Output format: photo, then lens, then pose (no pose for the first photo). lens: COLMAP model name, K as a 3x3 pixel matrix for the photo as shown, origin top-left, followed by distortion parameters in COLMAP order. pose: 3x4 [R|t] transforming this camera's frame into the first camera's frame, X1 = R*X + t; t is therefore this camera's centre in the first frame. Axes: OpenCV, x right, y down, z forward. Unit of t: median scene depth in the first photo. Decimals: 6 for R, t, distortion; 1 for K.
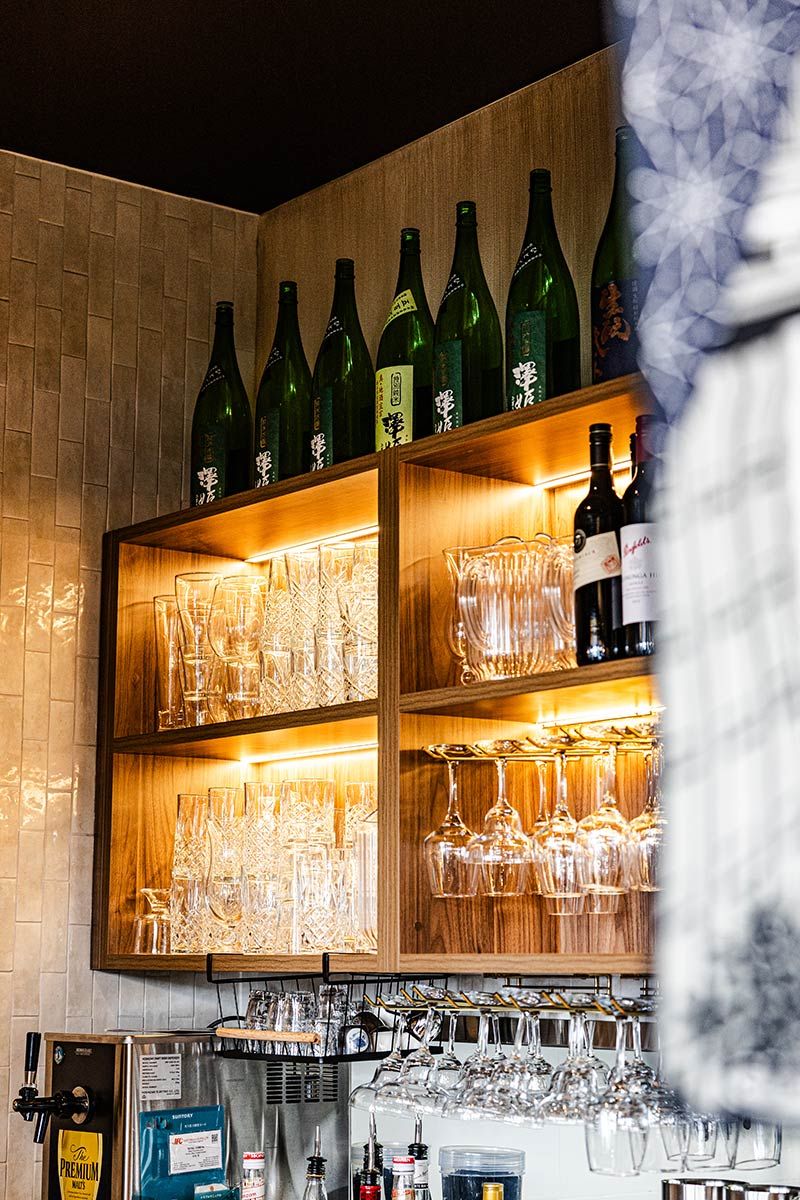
lens RADIAL K [[2186.5, 0, 400.0], [0, 2186.5, 600.0], [0, 0, 1]] dist [0.026902, -0.145916]
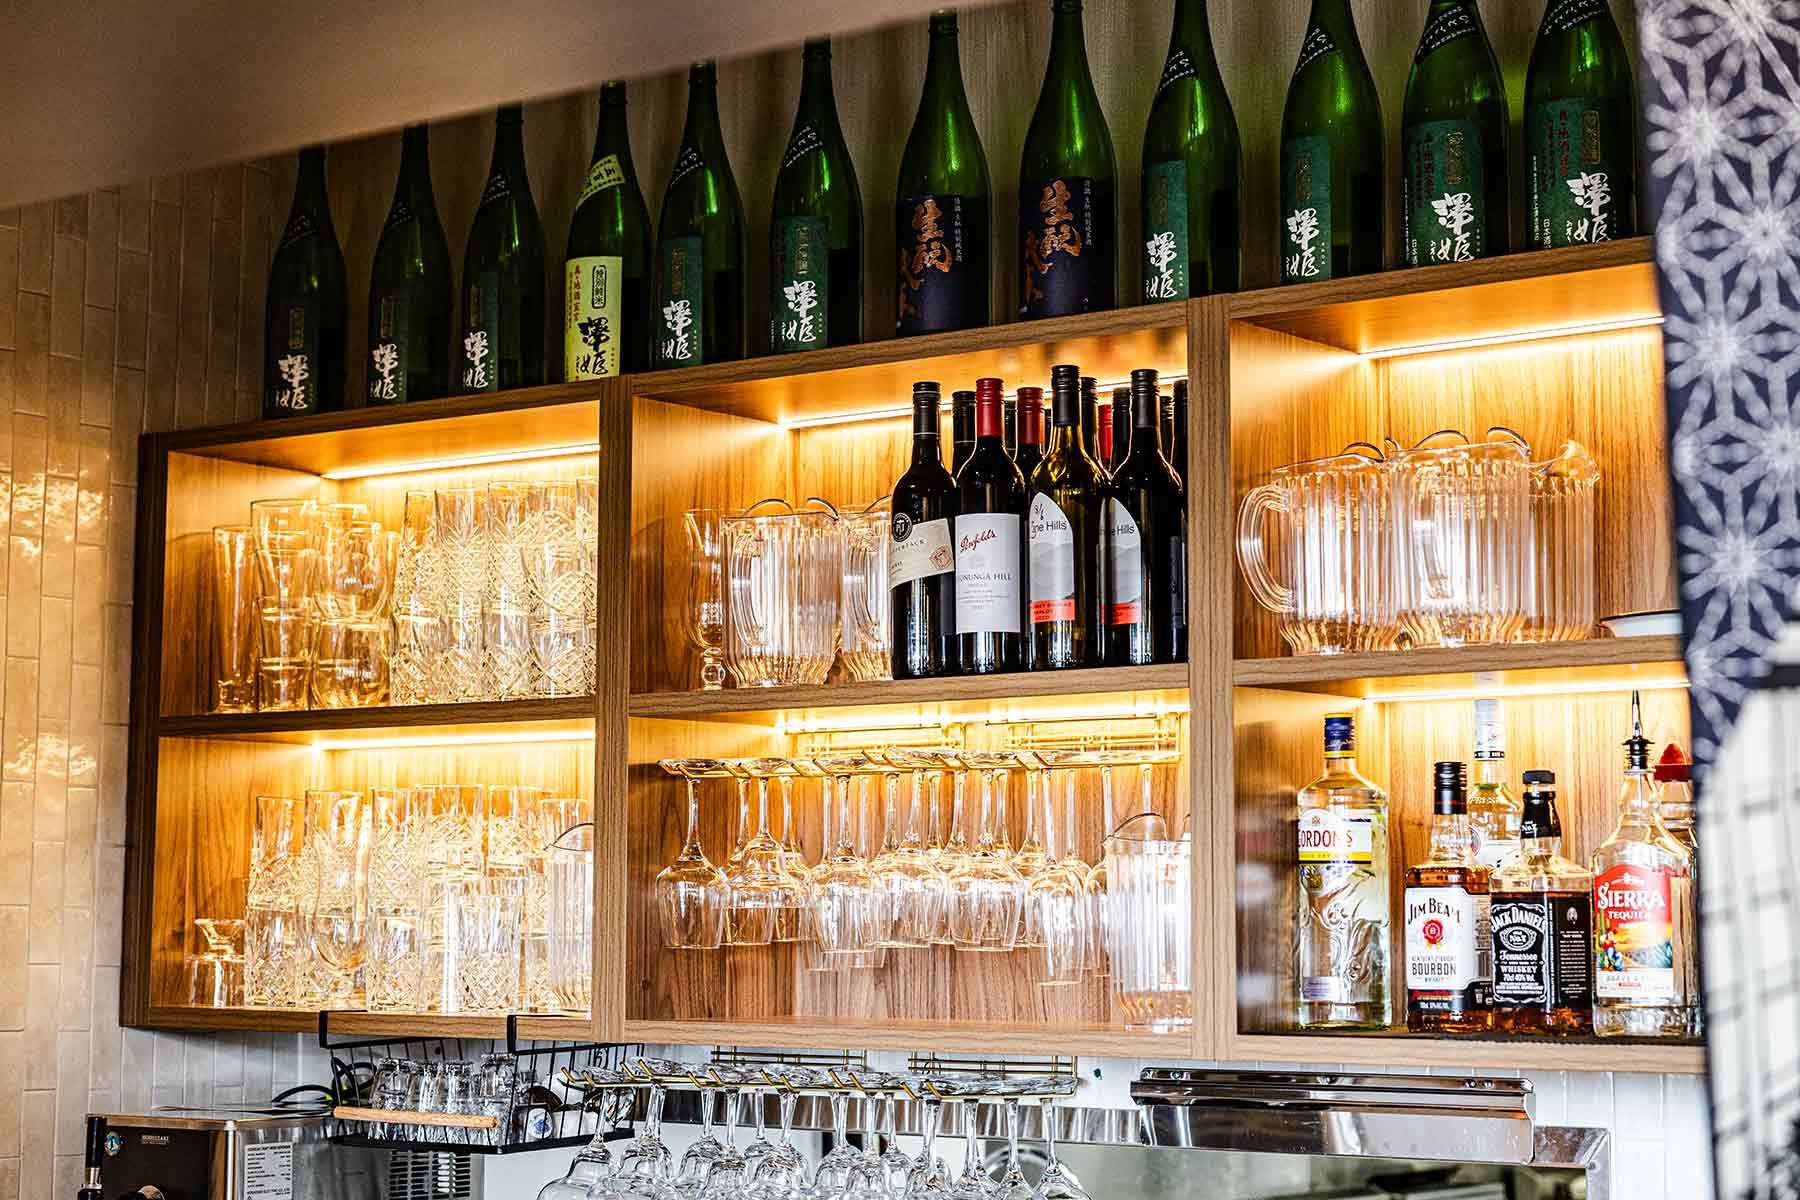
lens RADIAL K [[3279.7, 0, 988.3], [0, 3279.7, 602.5], [0, 0, 1]] dist [0.026902, -0.145916]
pose [[0.960464, 0.032497, 0.276501, -0.186928], [-0.049970, 0.997158, 0.056382, -0.057609], [-0.273883, -0.067970, 0.959358, -0.157180]]
